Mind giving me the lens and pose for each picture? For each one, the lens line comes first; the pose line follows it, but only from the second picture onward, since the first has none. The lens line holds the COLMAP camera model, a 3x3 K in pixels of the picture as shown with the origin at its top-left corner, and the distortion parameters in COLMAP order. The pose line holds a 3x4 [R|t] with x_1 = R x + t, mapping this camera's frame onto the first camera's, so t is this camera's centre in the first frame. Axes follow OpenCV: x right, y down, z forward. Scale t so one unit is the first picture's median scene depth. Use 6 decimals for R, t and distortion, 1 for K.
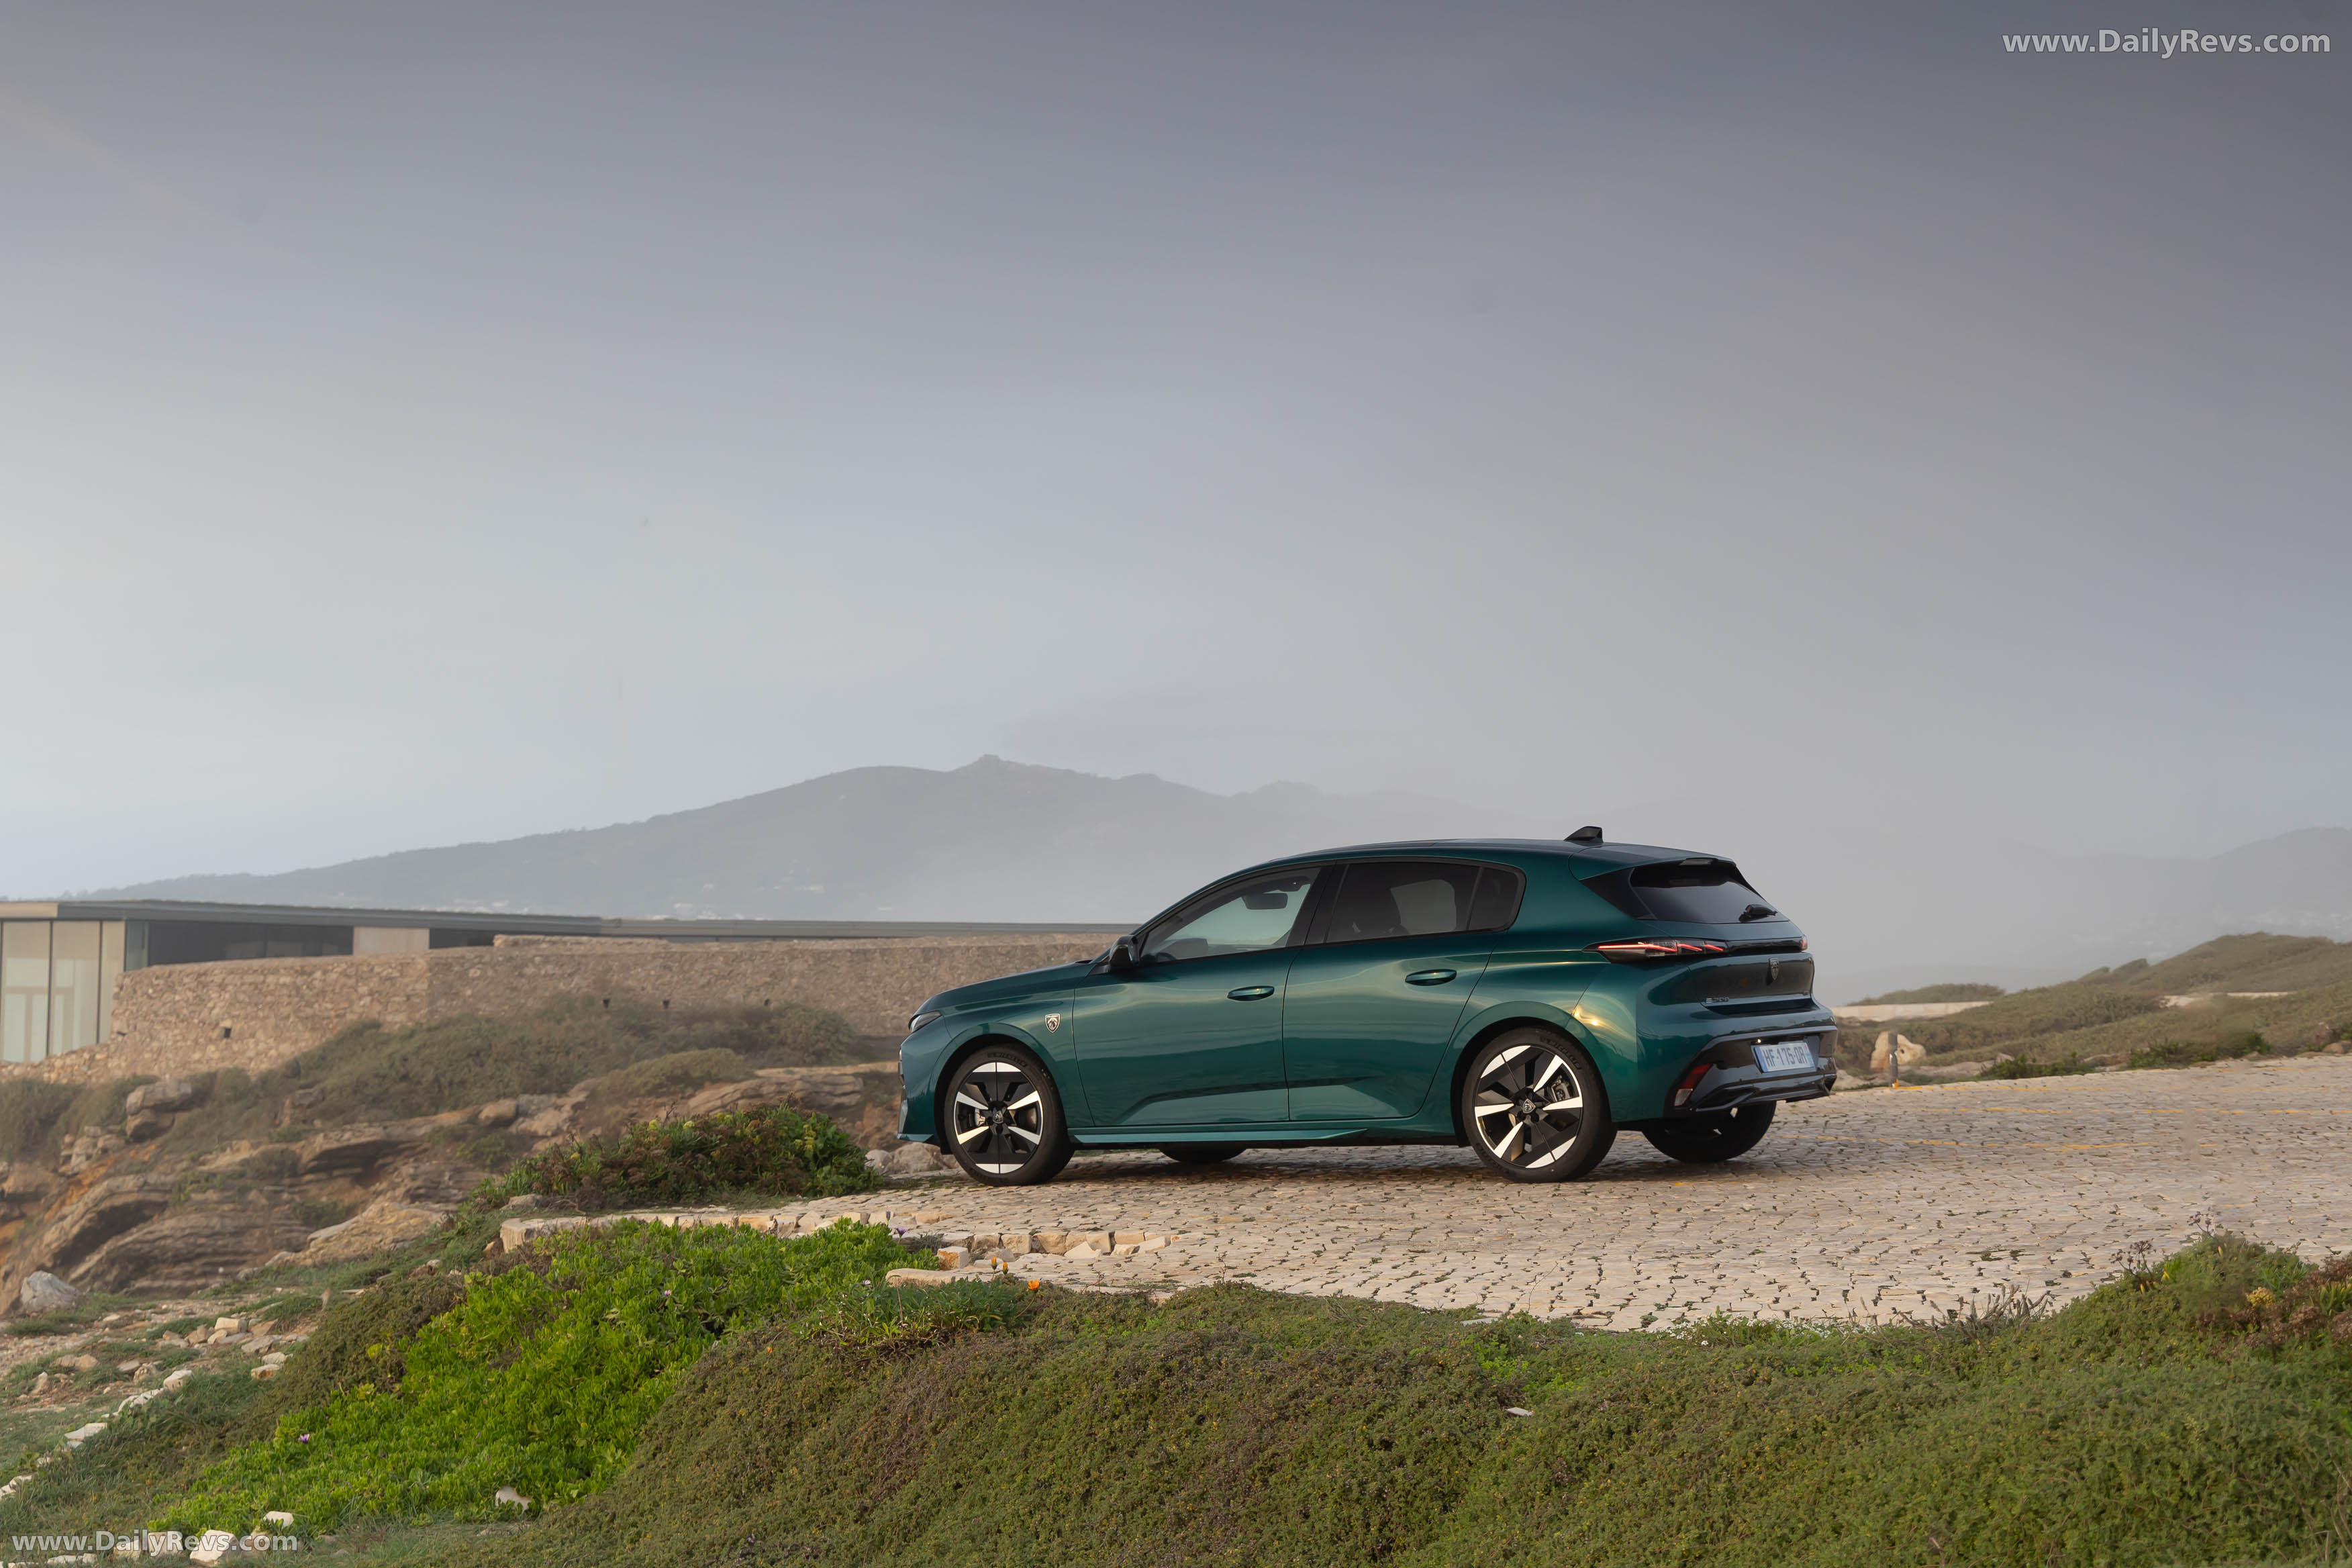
lens RADIAL K [[3577.1, 0, 1165.4], [0, 3577.1, 788.3], [0, 0, 1]] dist [0.001247, 0.000000]
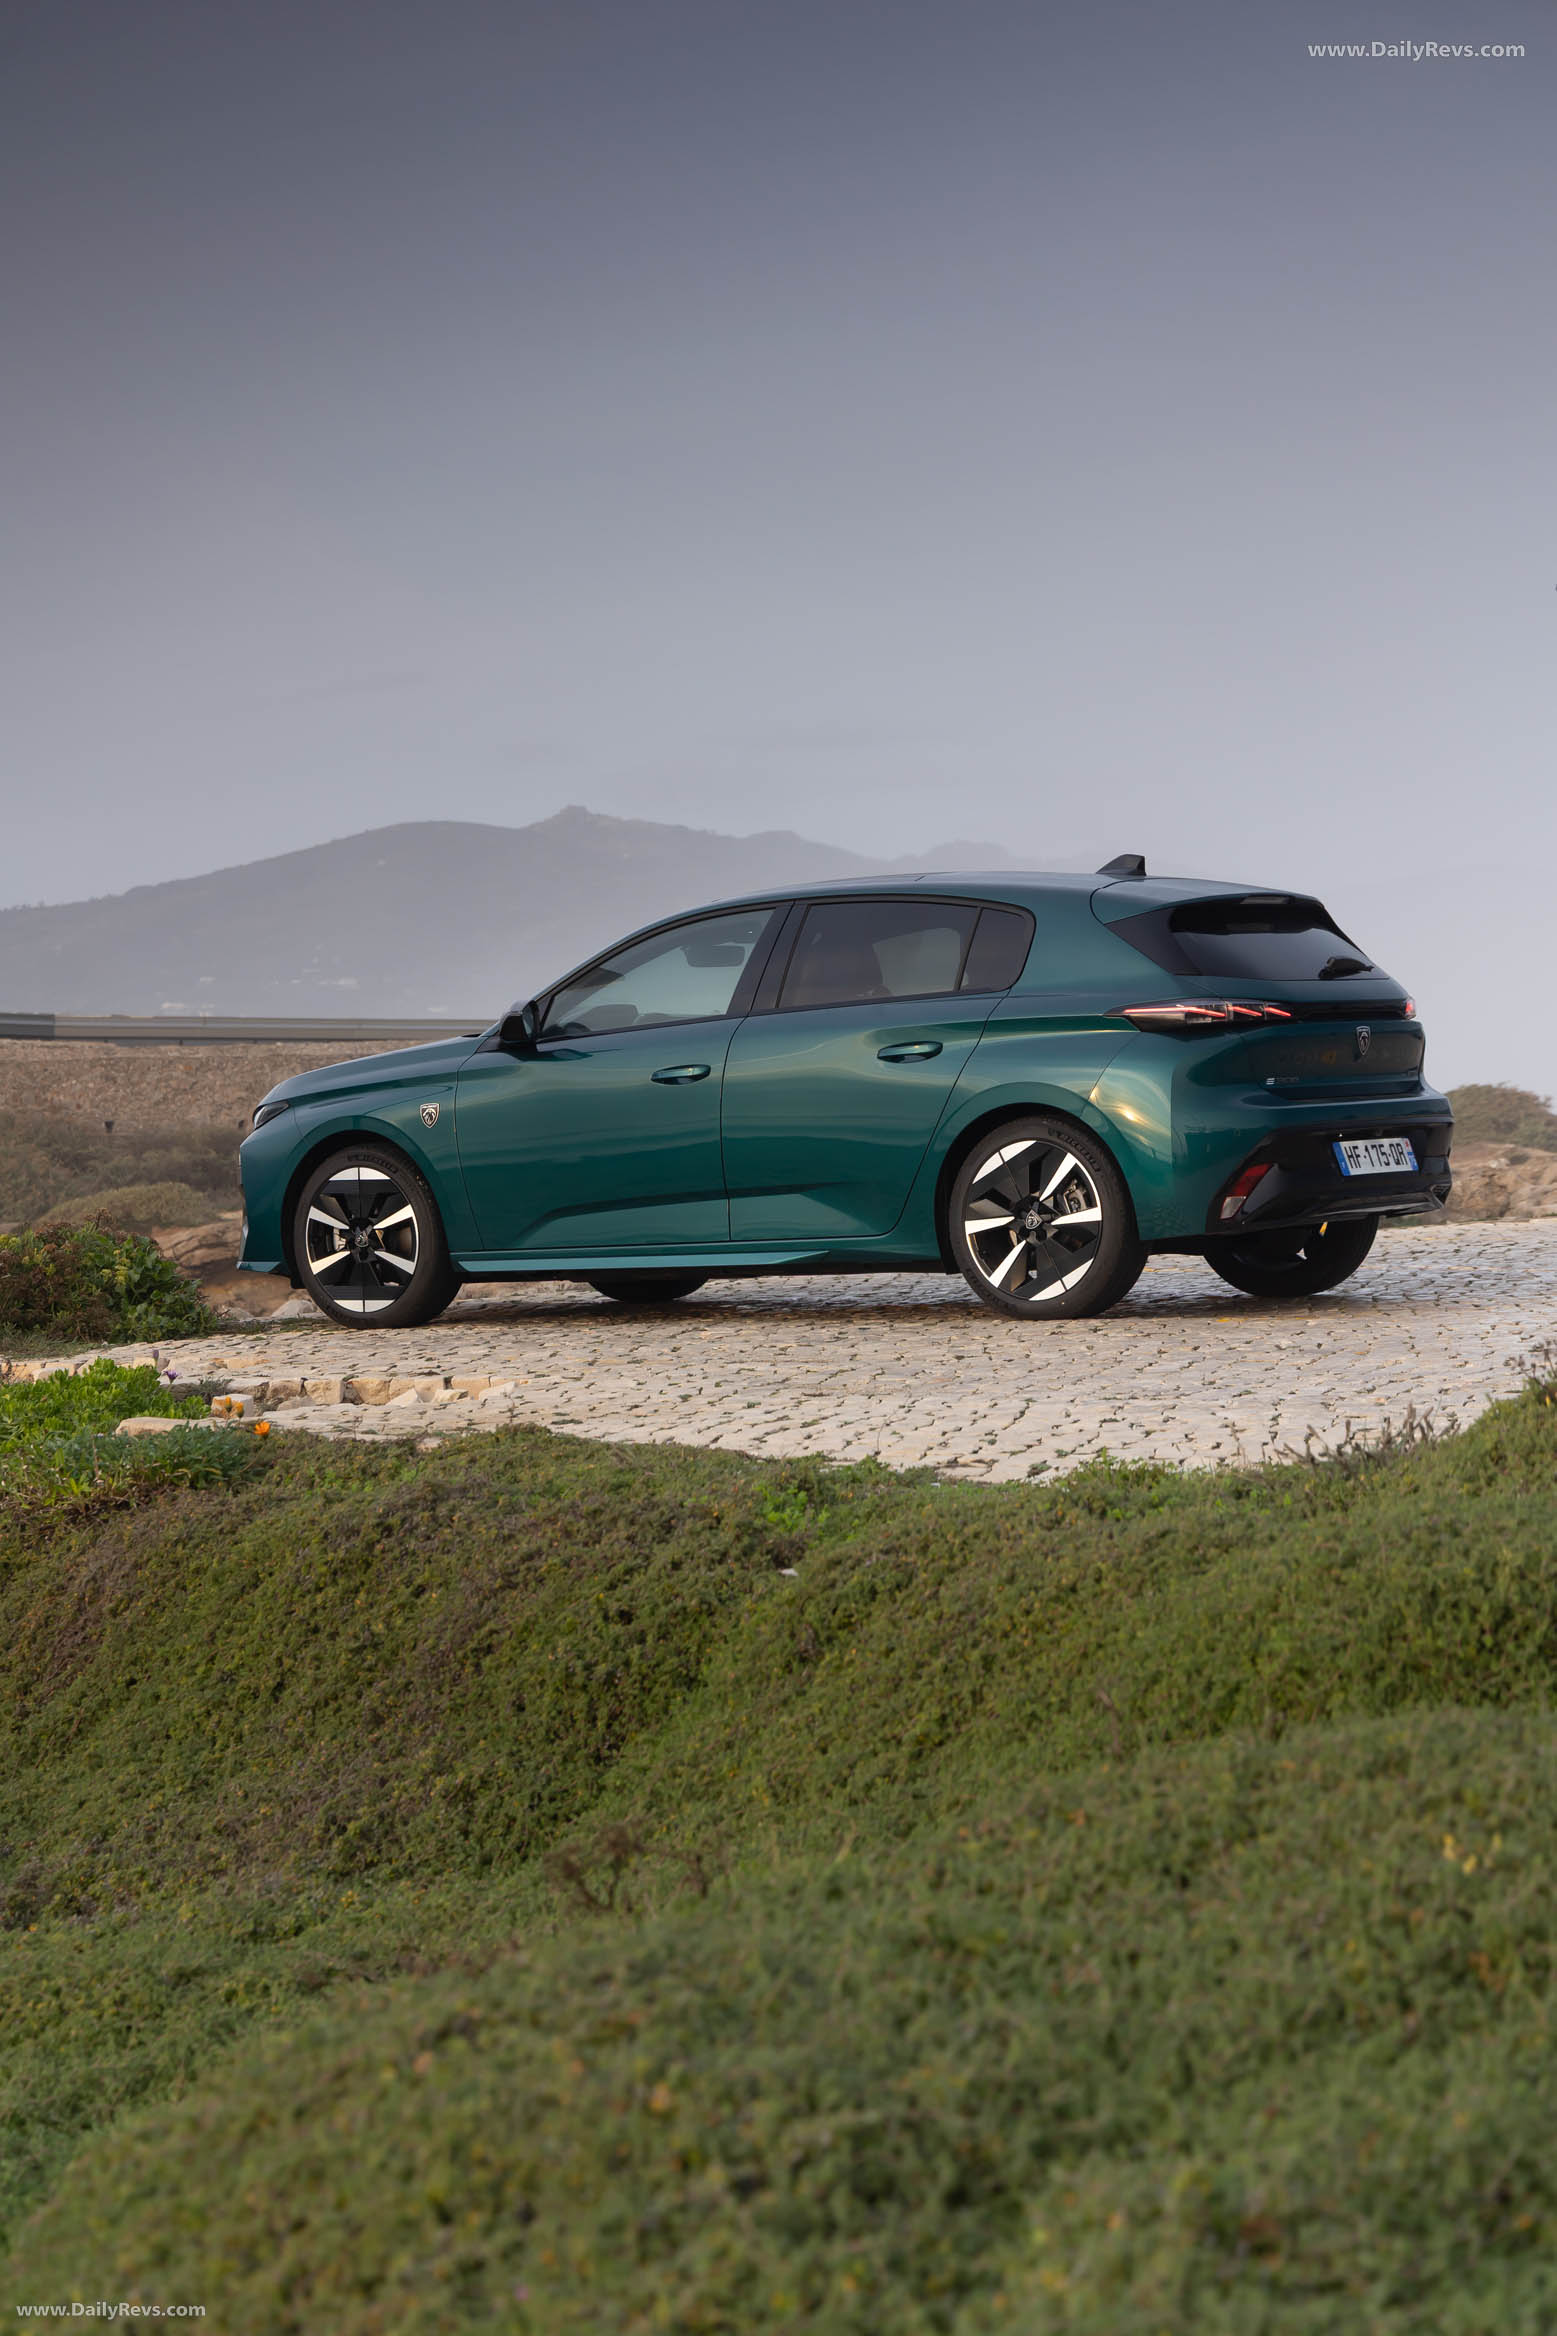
lens RADIAL K [[4709.7, 0, 774.1], [0, 4709.7, 1170.1], [0, 0, 1]] dist [0.033094, 0.000000]
pose [[0.999875, -0.001265, -0.015734, 0.077414], [0.002305, 0.997800, 0.066256, 0.014555], [0.015615, -0.066284, 0.997679, -0.002728]]
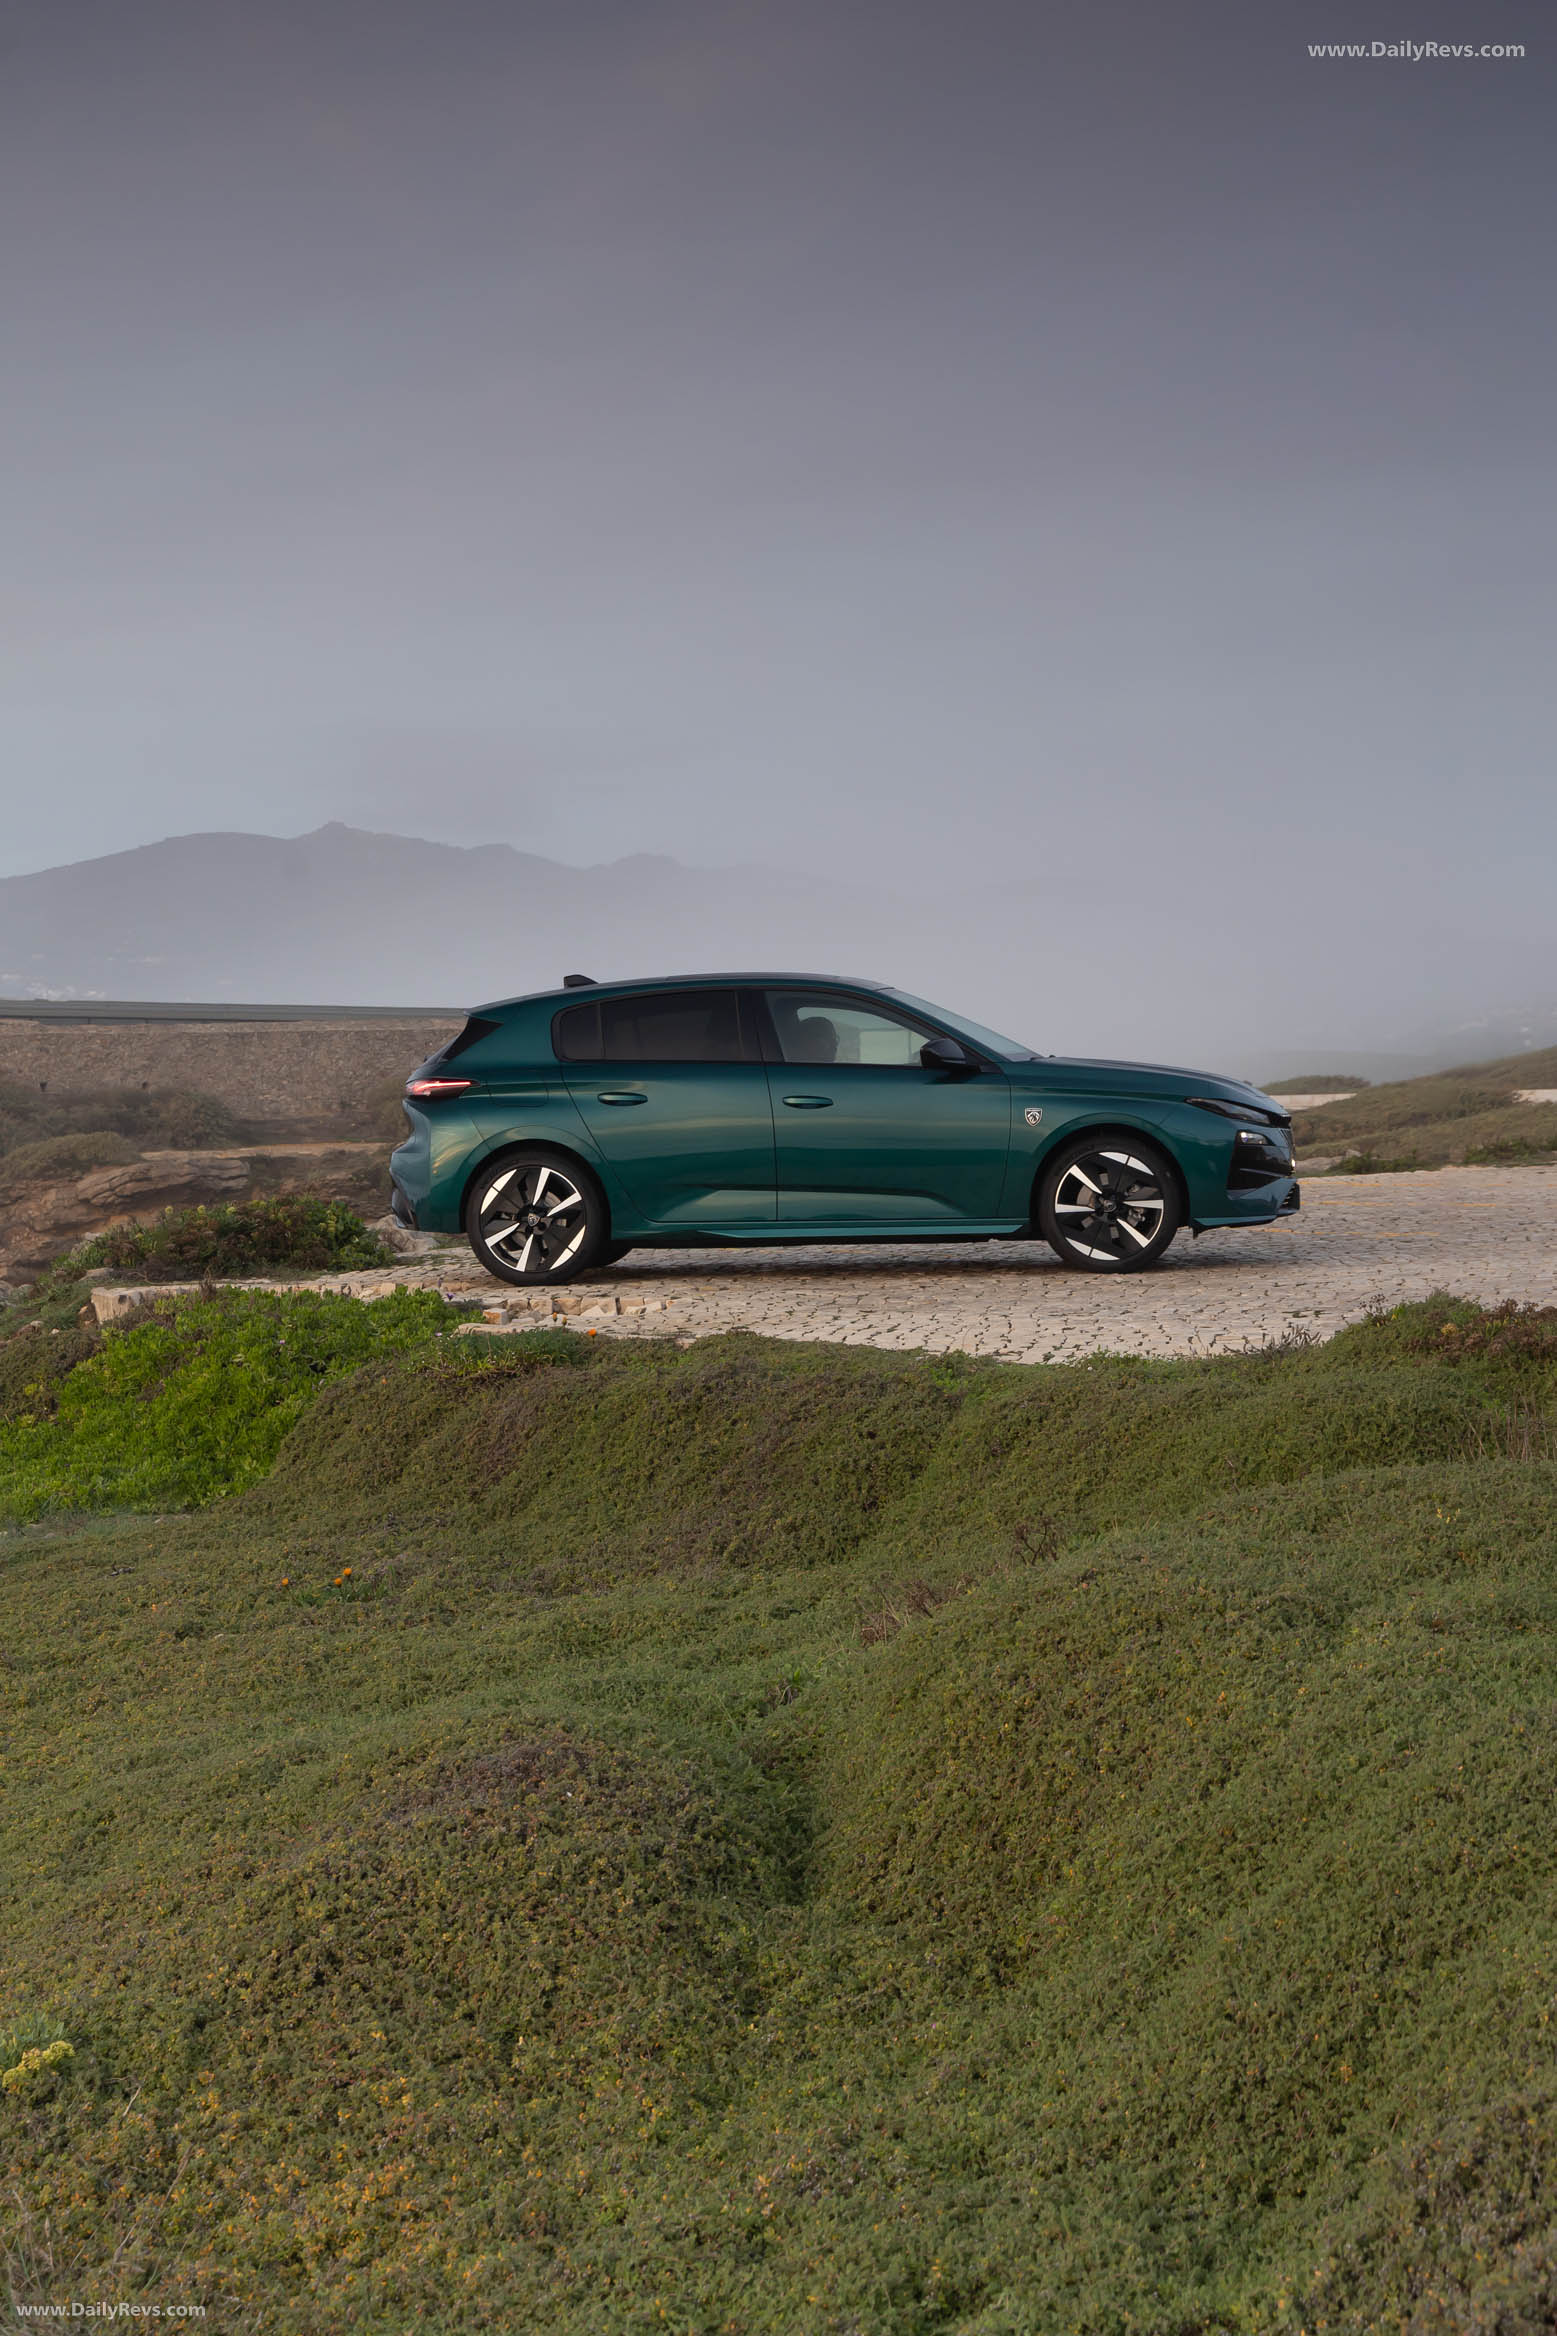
lens RADIAL K [[3877.4, 0, 768.2], [0, 3877.4, 1172.5], [0, 0, 1]] dist [0.003279, 0.000000]
pose [[0.997421, 0.006063, 0.071520, -0.065642], [-0.012065, 0.996410, 0.083793, -0.037801], [-0.070755, -0.084439, 0.993913, -0.387484]]
